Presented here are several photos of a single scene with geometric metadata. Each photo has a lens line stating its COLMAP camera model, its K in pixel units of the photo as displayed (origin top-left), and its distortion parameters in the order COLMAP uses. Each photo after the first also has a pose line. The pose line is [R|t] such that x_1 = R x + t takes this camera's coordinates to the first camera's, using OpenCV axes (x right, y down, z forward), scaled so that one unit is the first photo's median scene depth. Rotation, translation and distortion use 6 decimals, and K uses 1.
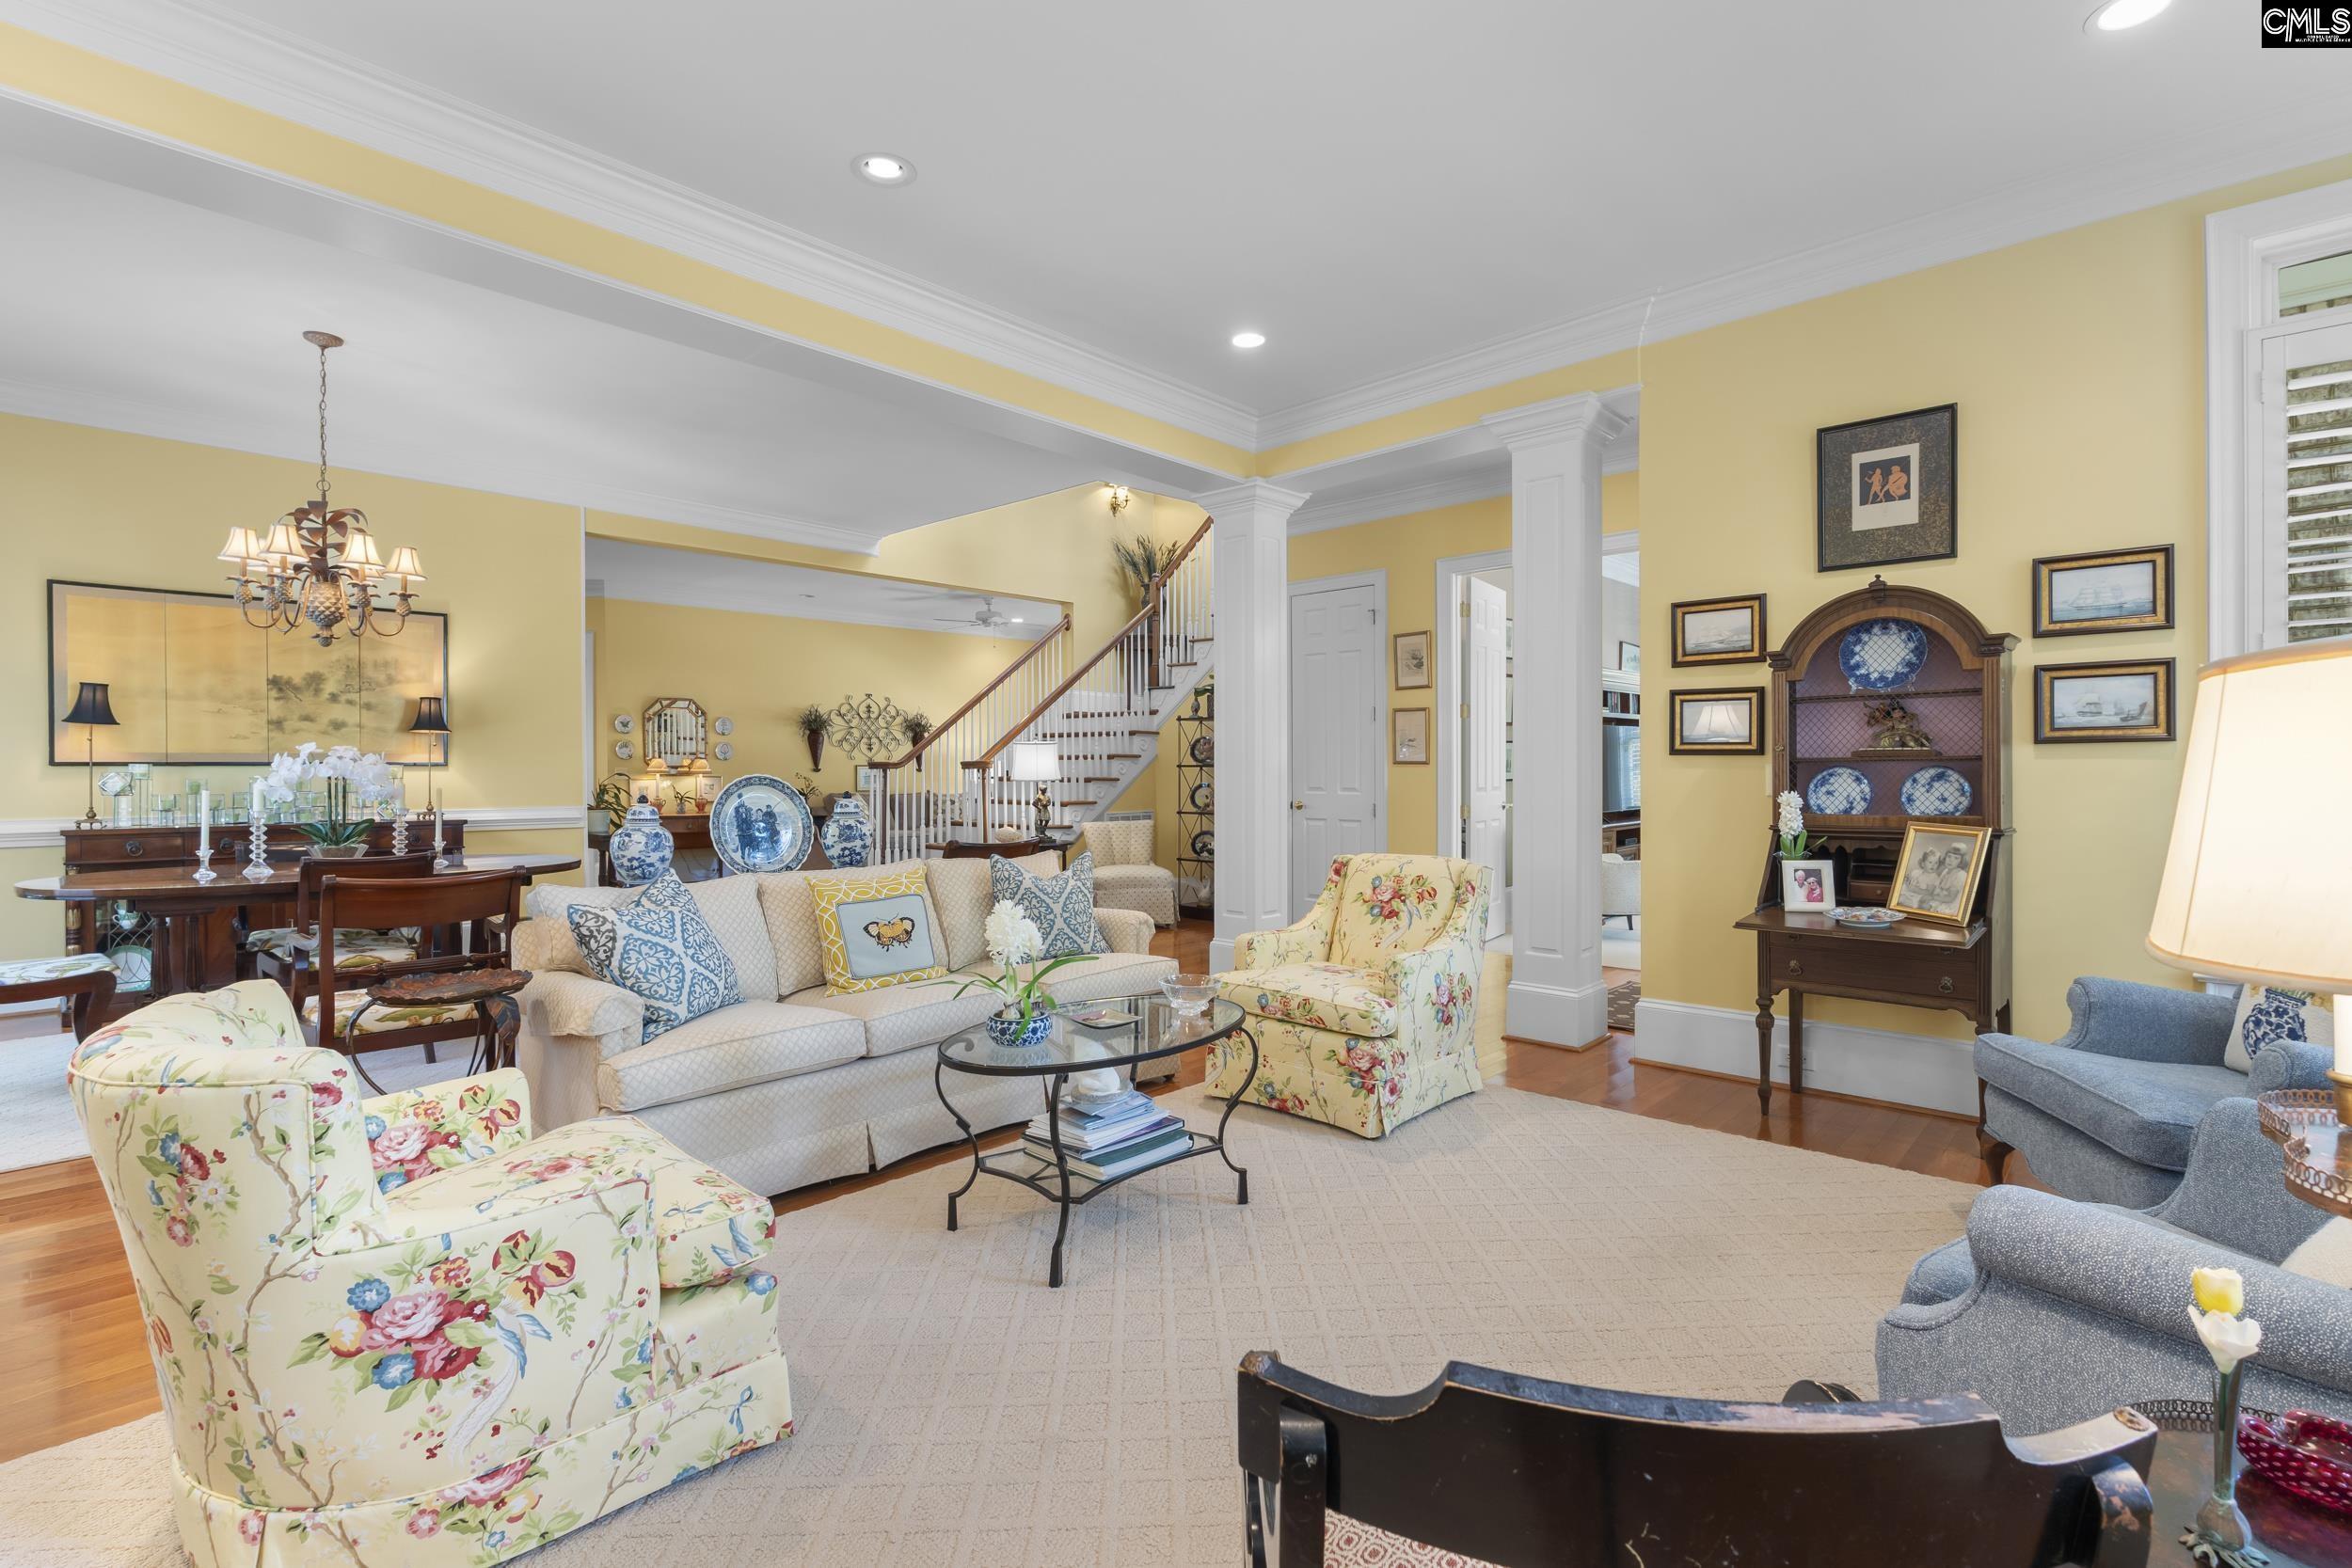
lens RADIAL K [[1078.5, 0, 1171.7], [0, 1078.5, 766.4], [0, 0, 1]] dist [-0.010322, 0.000133]
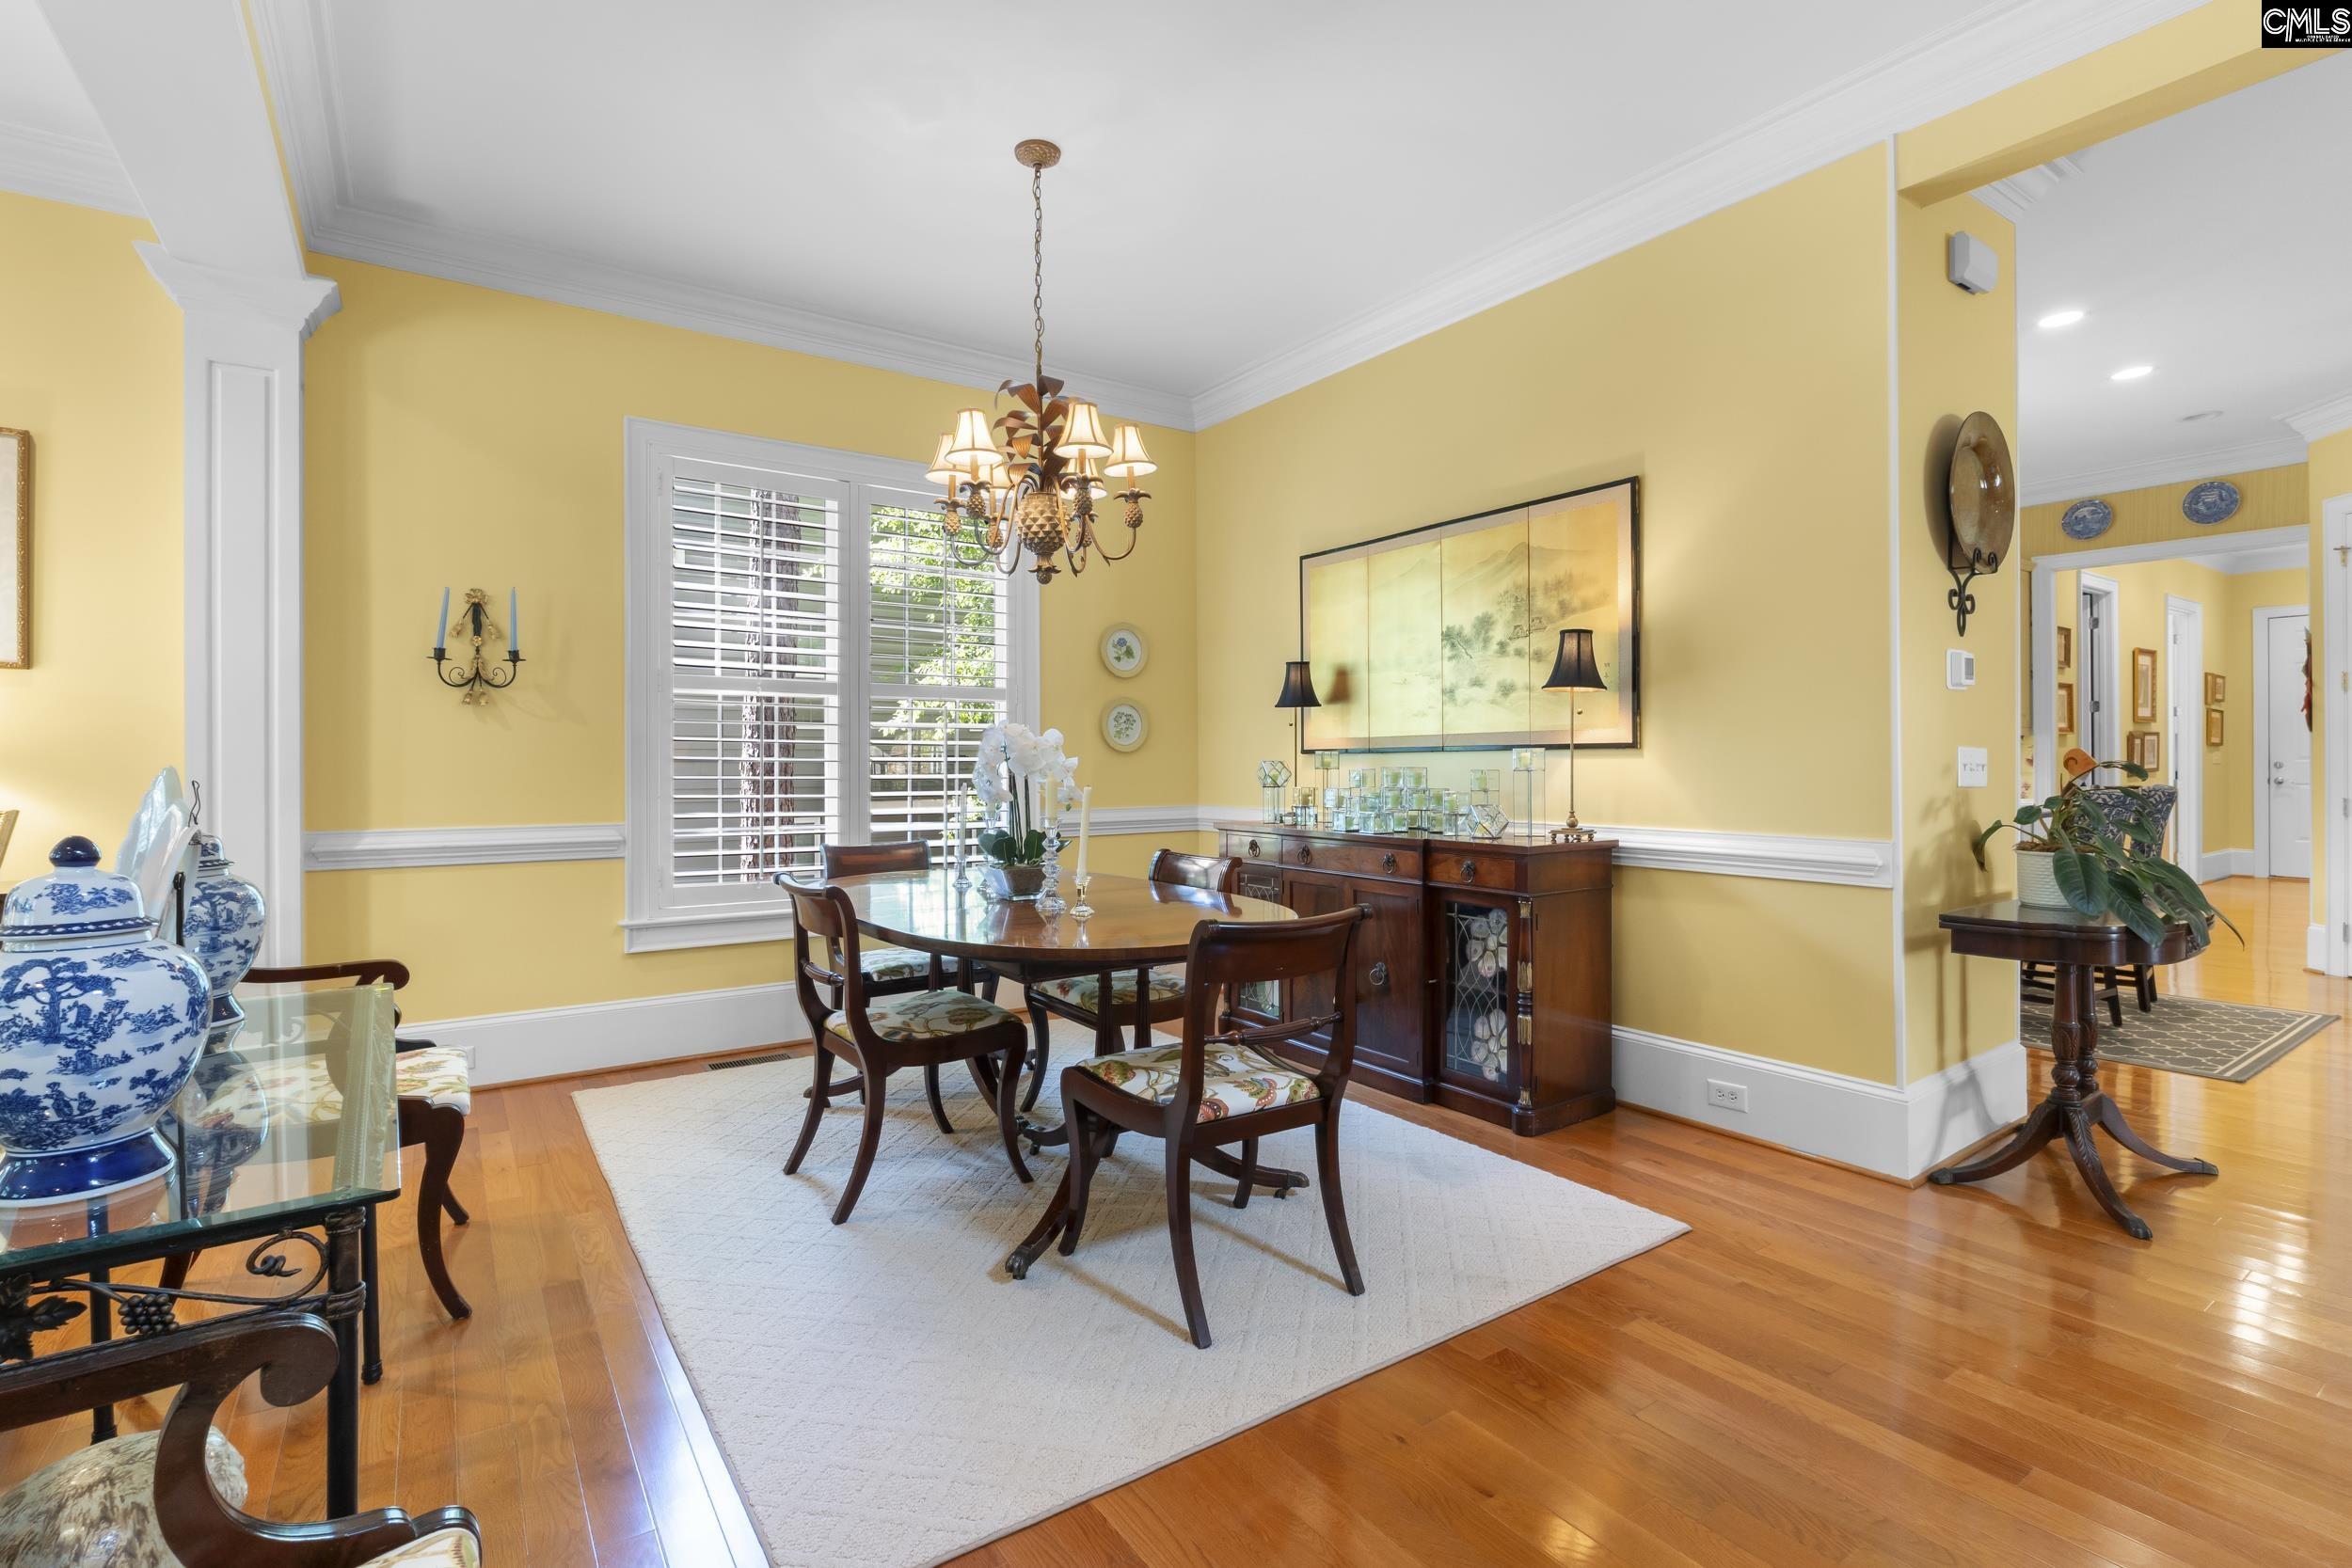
lens RADIAL K [[1078.5, 0, 1171.7], [0, 1078.5, 766.4], [0, 0, 1]] dist [-0.010322, 0.000133]
pose [[-0.218851, 0.003586, -0.975752, -0.079098], [0.006149, 0.999978, 0.002295, 0.006404], [0.975739, -0.005498, -0.218868, 0.908563]]
